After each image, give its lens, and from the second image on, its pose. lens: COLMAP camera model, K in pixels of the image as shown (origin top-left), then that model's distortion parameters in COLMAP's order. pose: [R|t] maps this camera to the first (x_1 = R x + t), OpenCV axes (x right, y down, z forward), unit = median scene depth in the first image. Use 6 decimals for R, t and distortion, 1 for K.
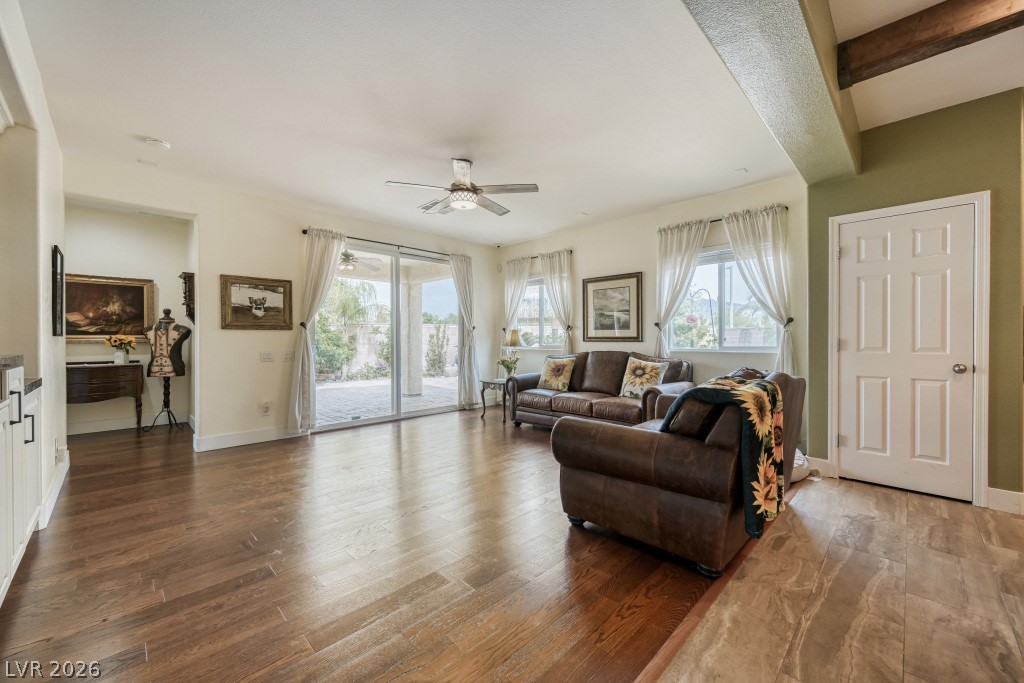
lens RADIAL K [[400.4, 0, 504.3], [0, 400.4, 341.5], [0, 0, 1]] dist [0.000879, 0.001155]
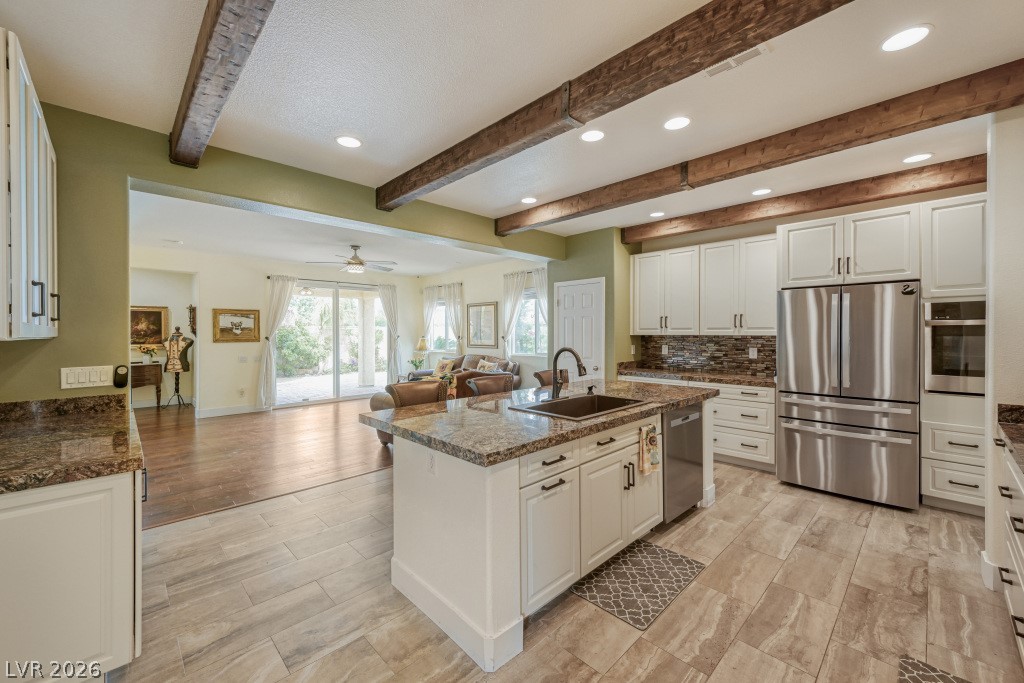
lens RADIAL K [[400.4, 0, 509.5], [0, 400.4, 333.9], [0, 0, 1]] dist [0.000879, 0.001155]
pose [[0.999988, -0.000026, 0.004871, 0.394554], [0.000049, 0.999989, -0.004736, -0.048063], [-0.004870, 0.004736, 0.999977, -0.508553]]
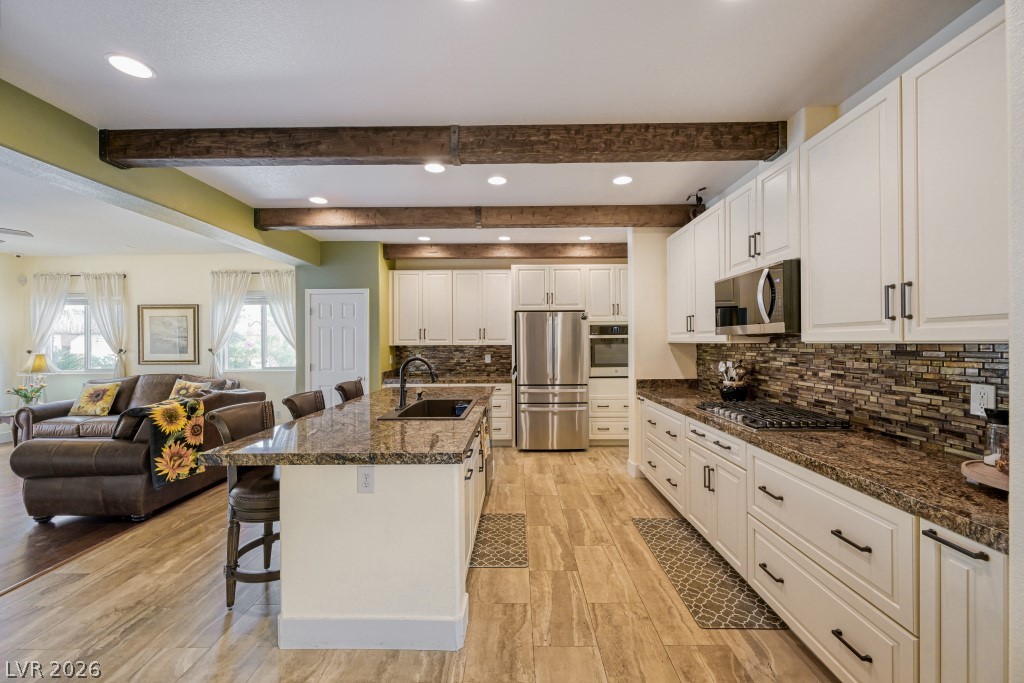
lens RADIAL K [[400.4, 0, 503.3], [0, 400.4, 341.6], [0, 0, 1]] dist [0.000879, 0.001155]
pose [[0.706164, -0.000962, 0.708047, 0.148998], [0.009597, 0.999920, -0.008213, -0.049027], [-0.707983, 0.012595, 0.706117, -0.467948]]
